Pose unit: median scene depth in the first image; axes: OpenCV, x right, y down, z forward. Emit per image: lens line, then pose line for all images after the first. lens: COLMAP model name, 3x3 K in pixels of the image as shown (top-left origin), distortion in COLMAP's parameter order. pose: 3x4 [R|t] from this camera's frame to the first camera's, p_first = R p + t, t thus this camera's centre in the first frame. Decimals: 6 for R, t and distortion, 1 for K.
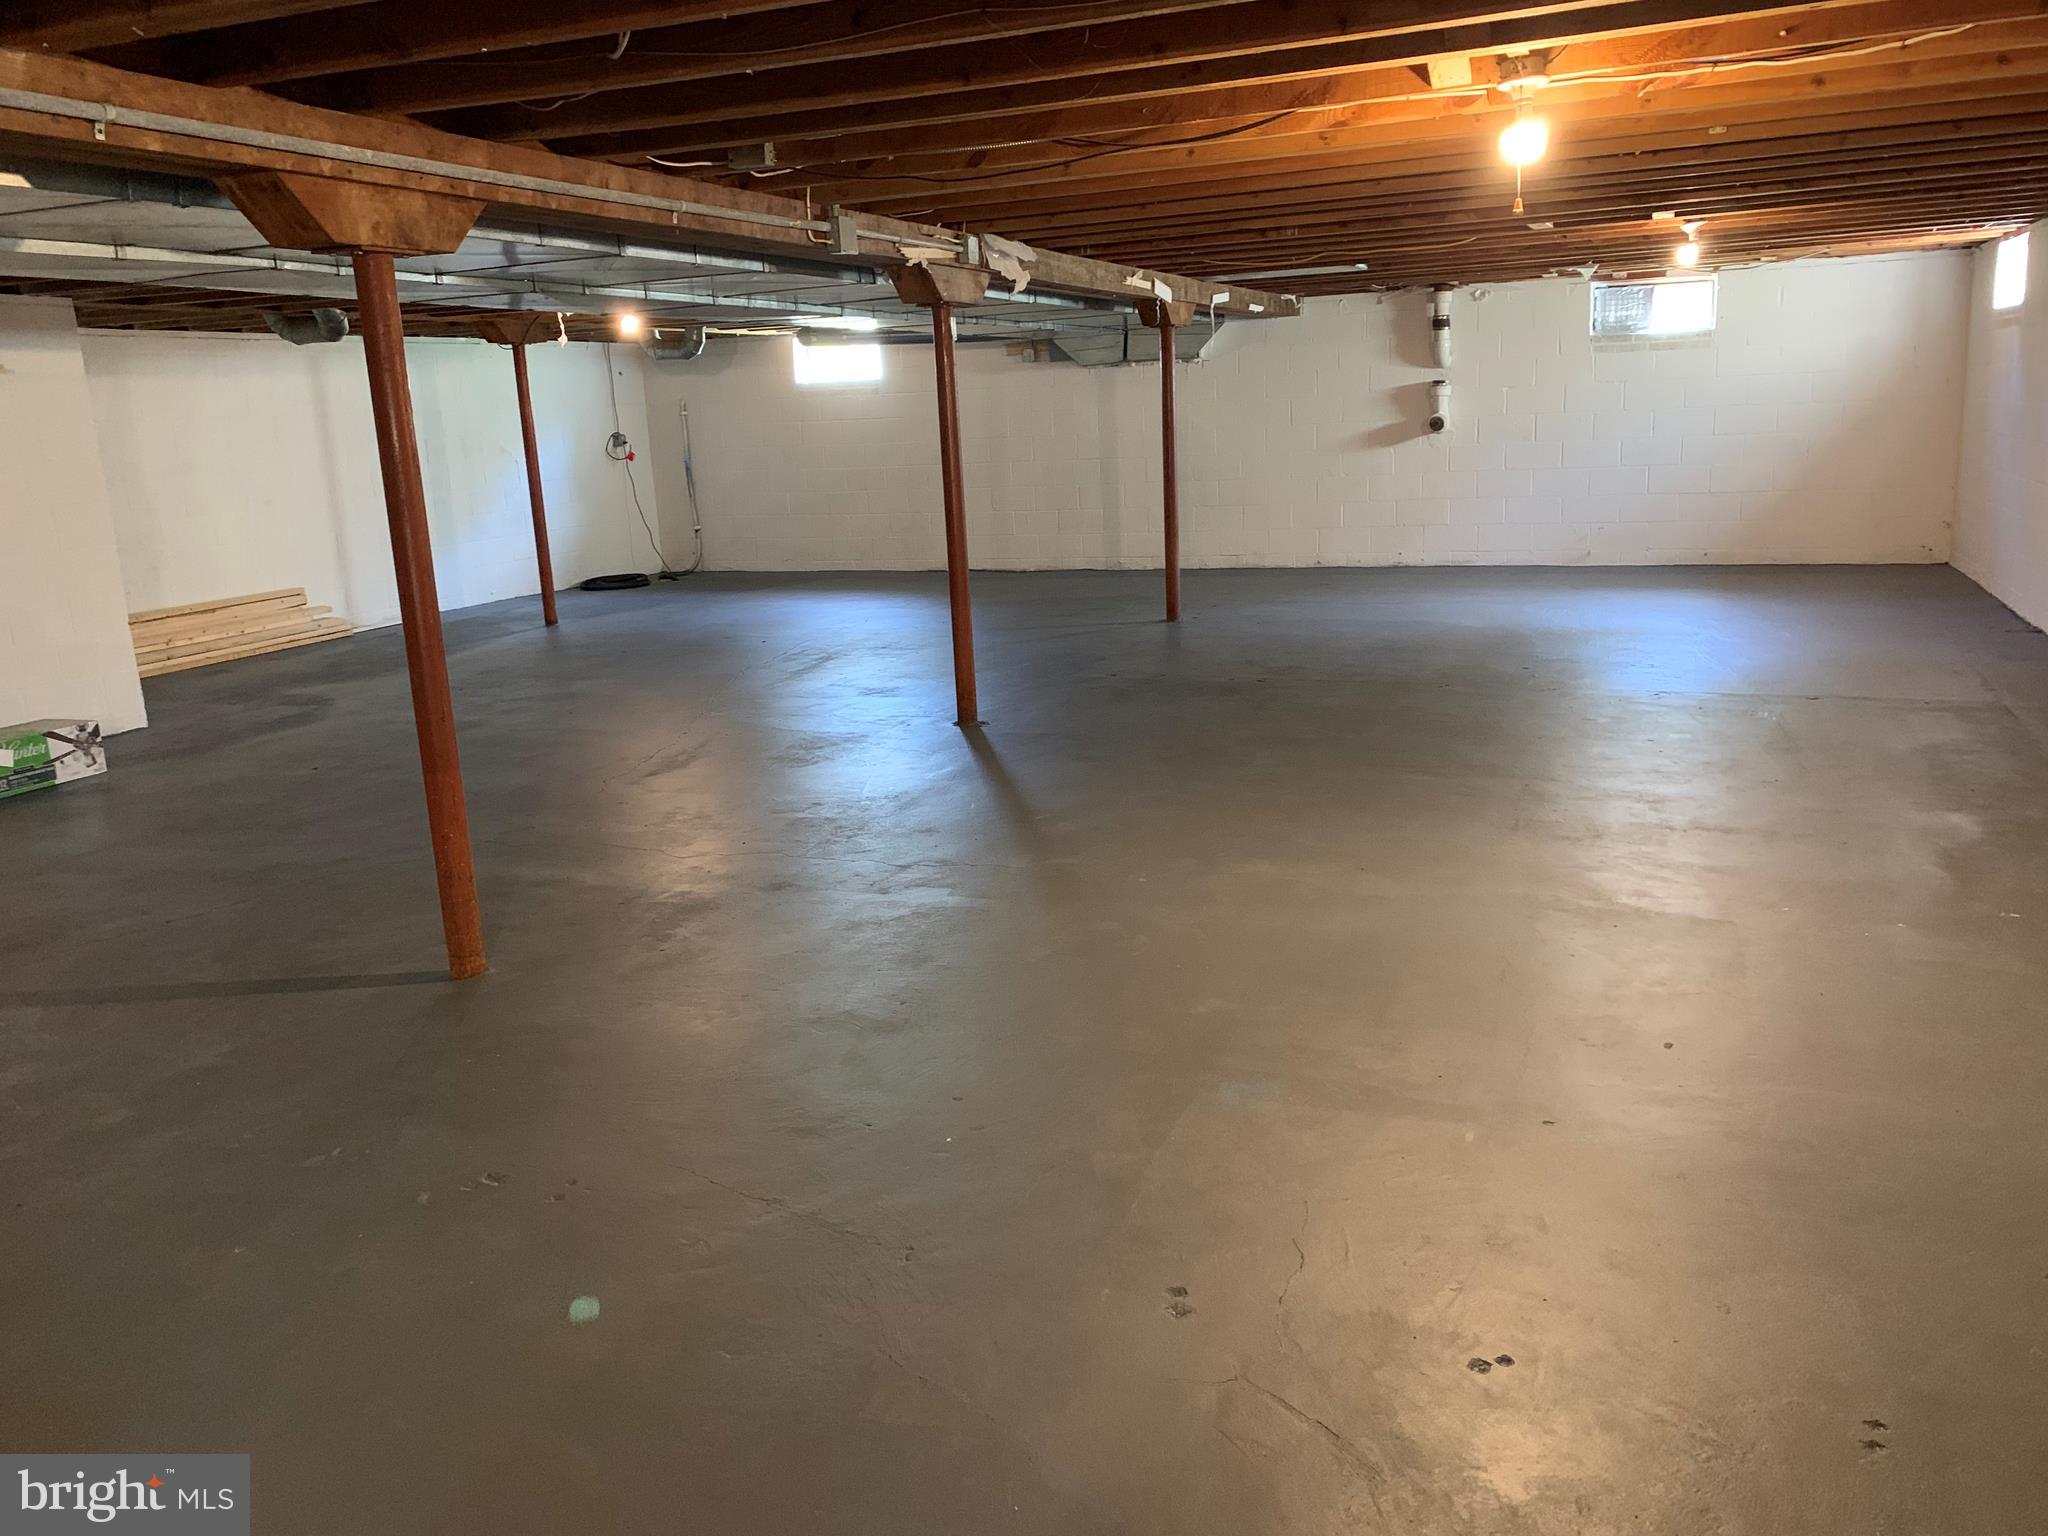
lens RADIAL K [[1595.2, 0, 1029.4], [0, 1595.2, 767.7], [0, 0, 1]] dist [0.009294, 0.005705]
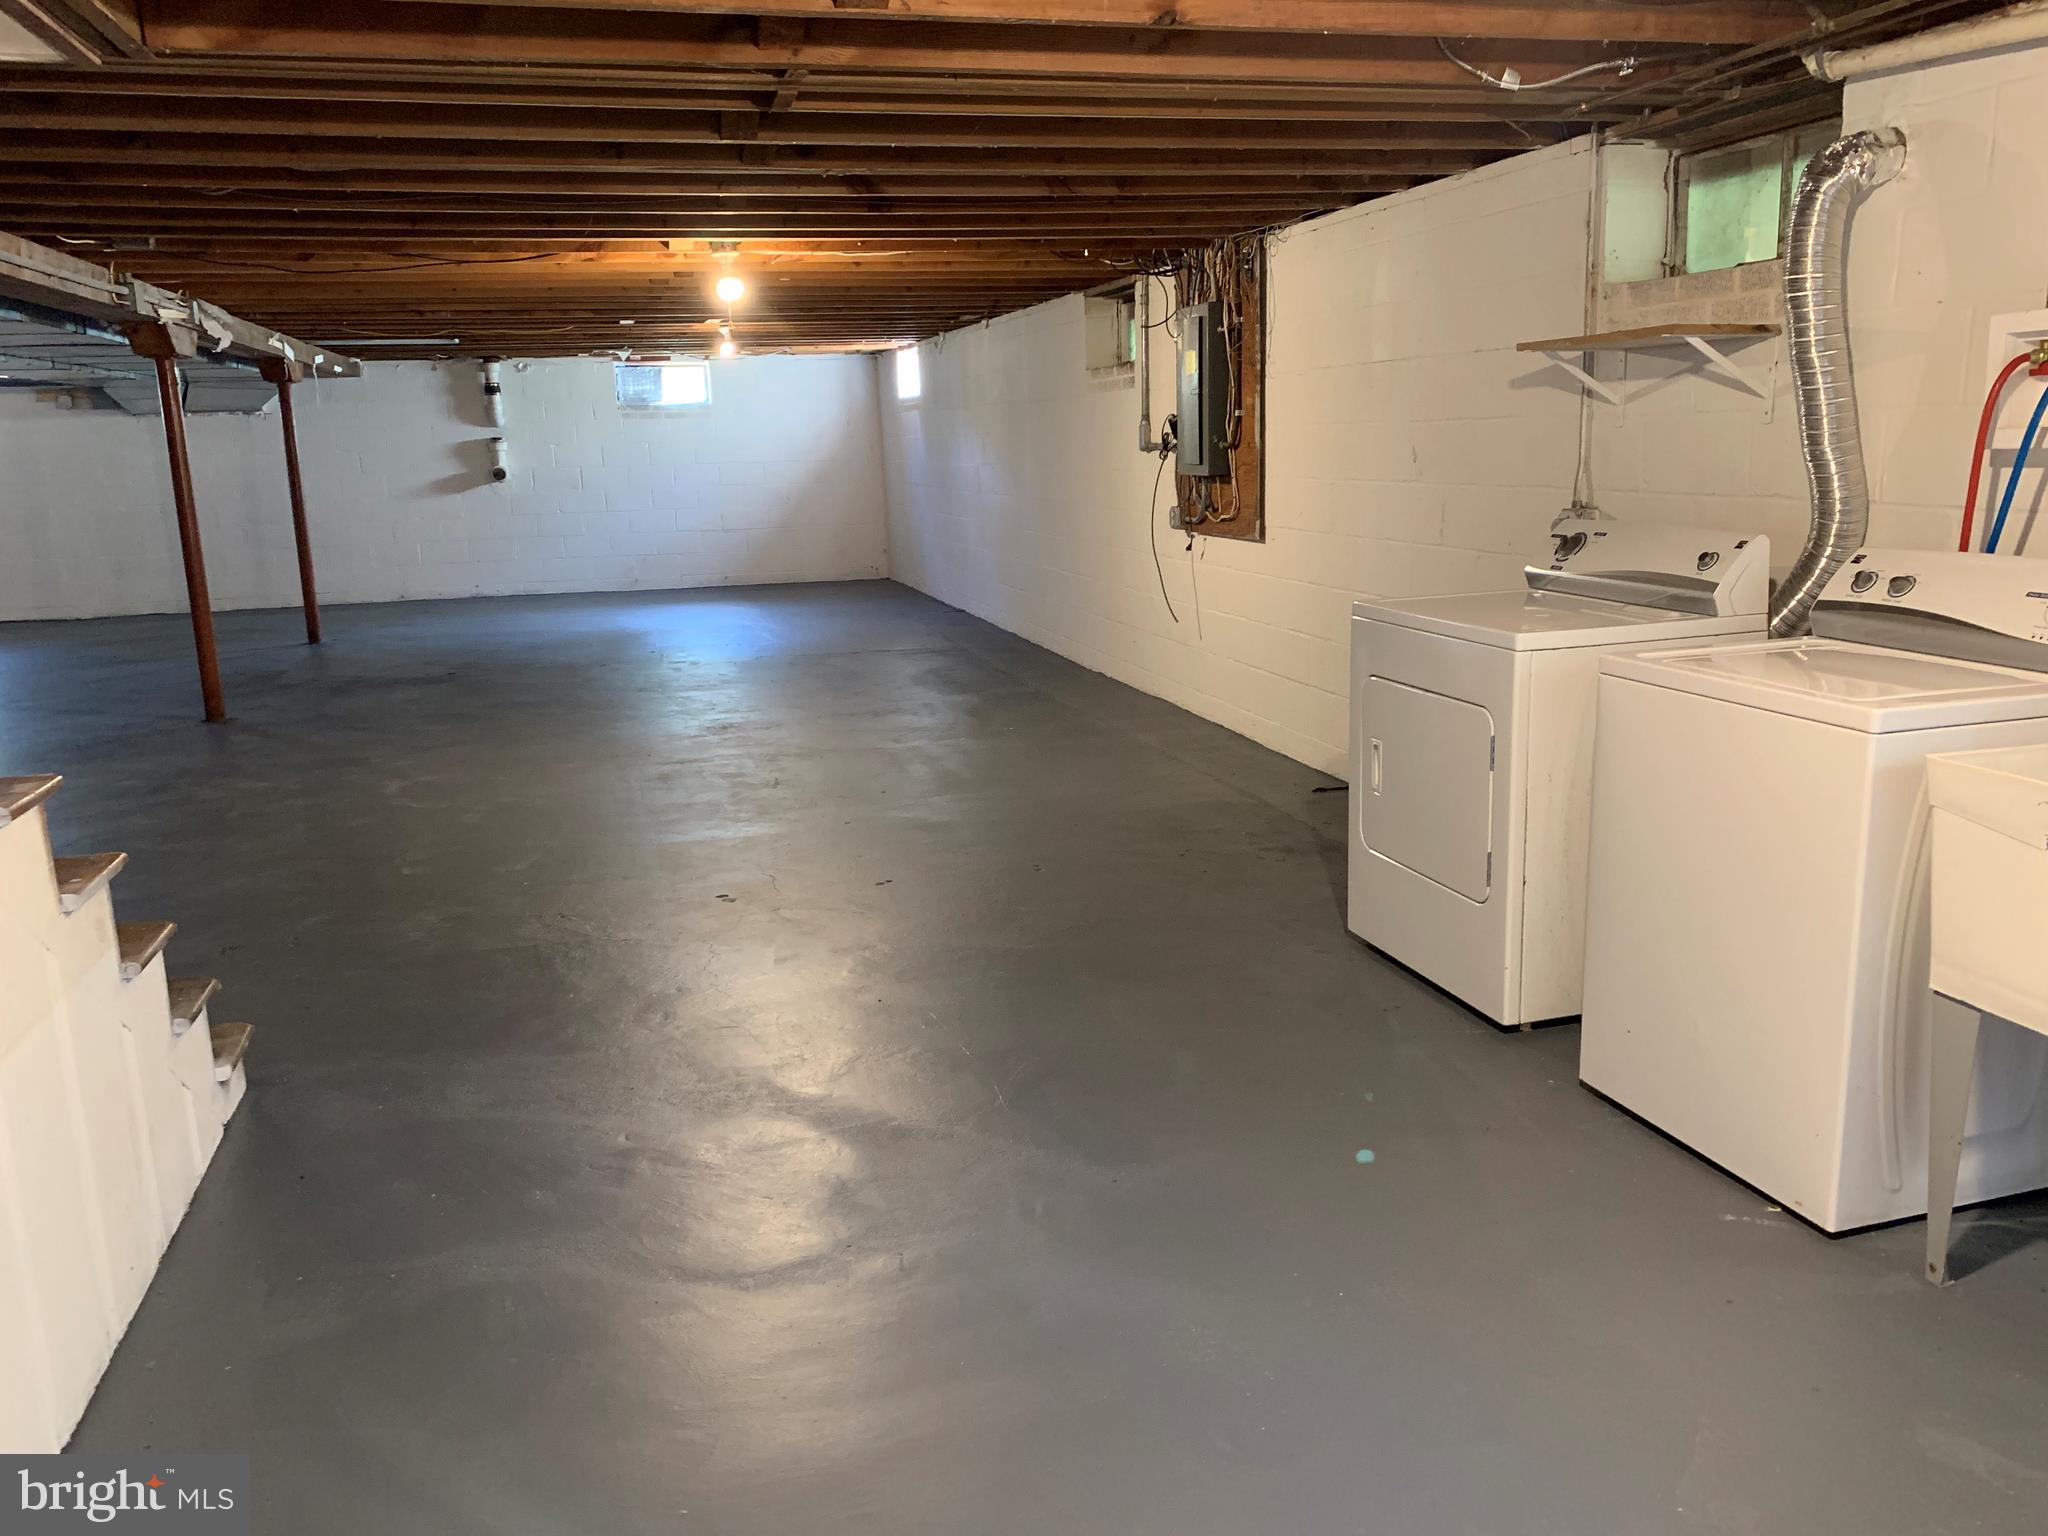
lens RADIAL K [[1595.2, 0, 1023.5], [0, 1595.2, 766.1], [0, 0, 1]] dist [0.009294, 0.005705]
pose [[0.799387, -0.098169, 0.592743, -0.172379], [0.122686, 0.992445, -0.001089, 0.052179], [-0.588158, 0.073592, 0.805391, -0.177239]]
